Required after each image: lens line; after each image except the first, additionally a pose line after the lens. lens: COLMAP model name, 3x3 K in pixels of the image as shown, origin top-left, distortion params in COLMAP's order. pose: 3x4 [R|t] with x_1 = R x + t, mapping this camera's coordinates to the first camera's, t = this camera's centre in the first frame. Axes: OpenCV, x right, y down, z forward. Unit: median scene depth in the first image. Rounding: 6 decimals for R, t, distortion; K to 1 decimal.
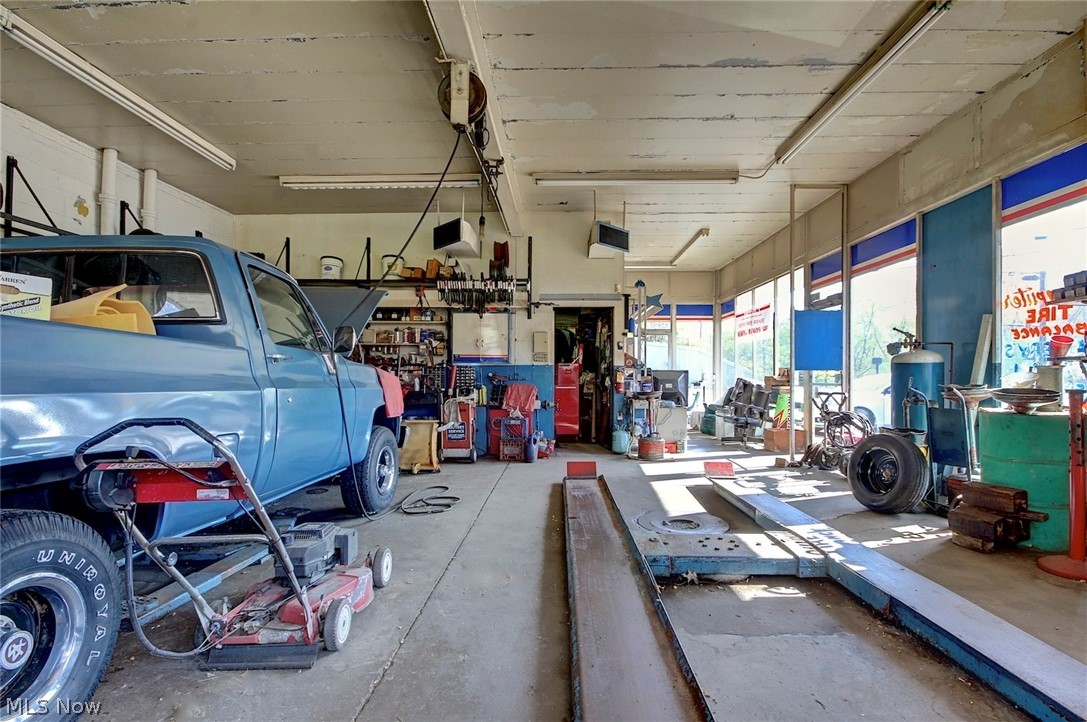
lens RADIAL K [[514.8, 0, 546.9], [0, 514.8, 374.6], [0, 0, 1]] dist [-0.001021, -0.000354]
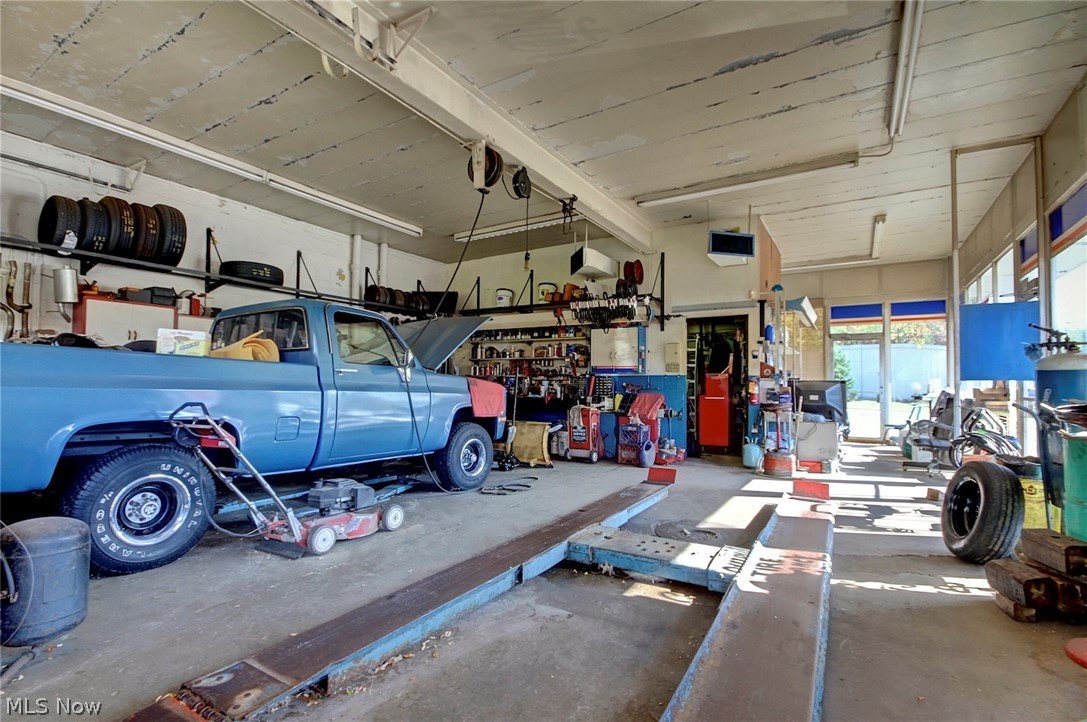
lens RADIAL K [[503.6, 0, 541.1], [0, 503.6, 372.4], [0, 0, 1]] dist [-0.001879, -0.000623]
pose [[0.862038, -0.006971, -0.506795, 0.307731], [-0.005837, 0.999703, -0.023679, 0.001526], [0.506809, 0.023371, 0.861741, 0.000041]]
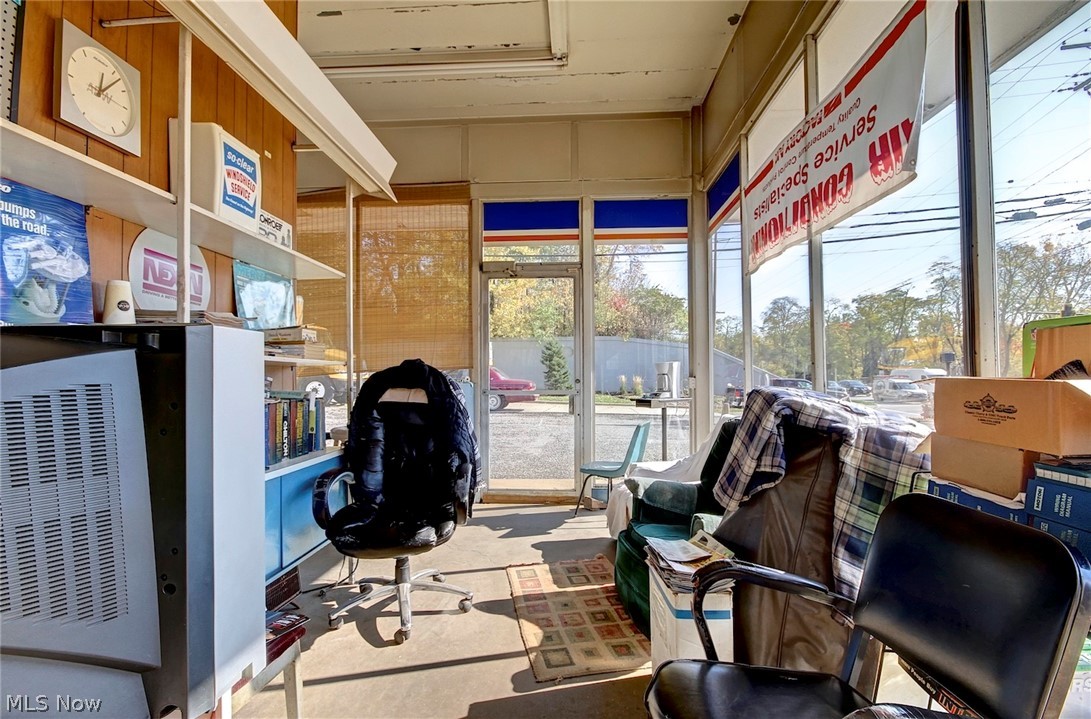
lens RADIAL K [[505.5, 0, 545.6], [0, 505.5, 372.8], [0, 0, 1]] dist [0.001285, -0.000254]
pose [[0.999301, -0.006195, -0.036880, 0.402006], [0.005680, 0.999885, -0.014055, 0.003287], [0.036962, 0.013835, 0.999221, 1.078943]]
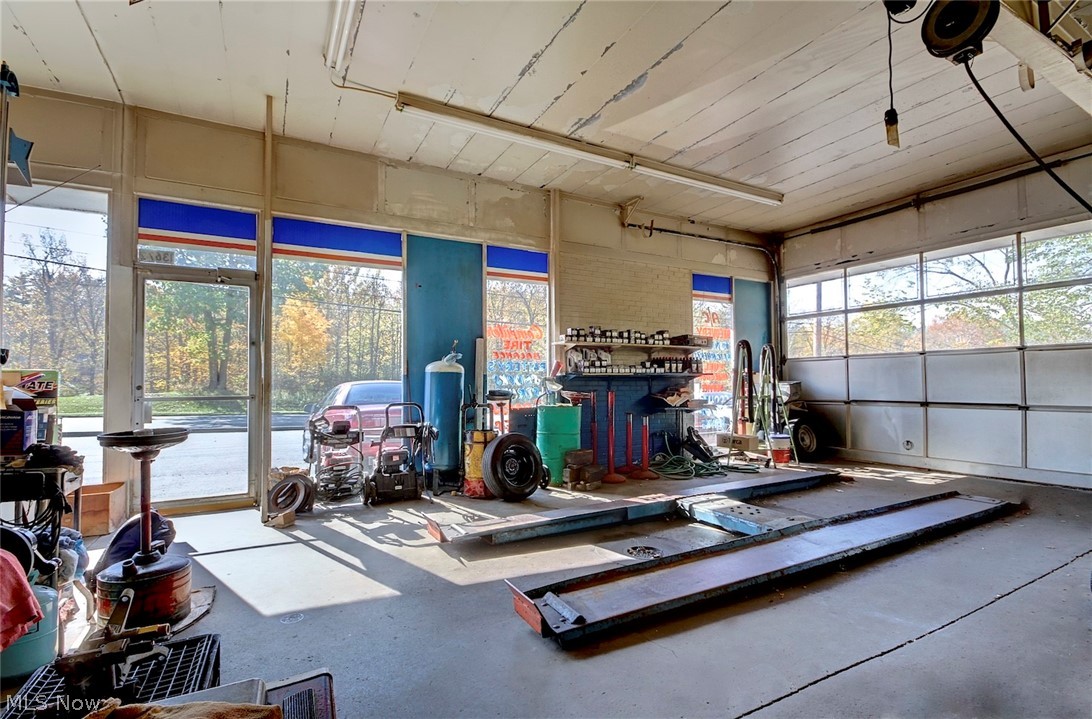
lens RADIAL K [[506.0, 0, 546.1], [0, 506.0, 372.8], [0, 0, 1]] dist [0.001285, -0.000254]
pose [[-0.506256, 0.017088, 0.862214, -0.251708], [0.001272, 0.999817, -0.019068, -0.000352], [-0.862382, -0.008557, -0.506185, 0.992582]]
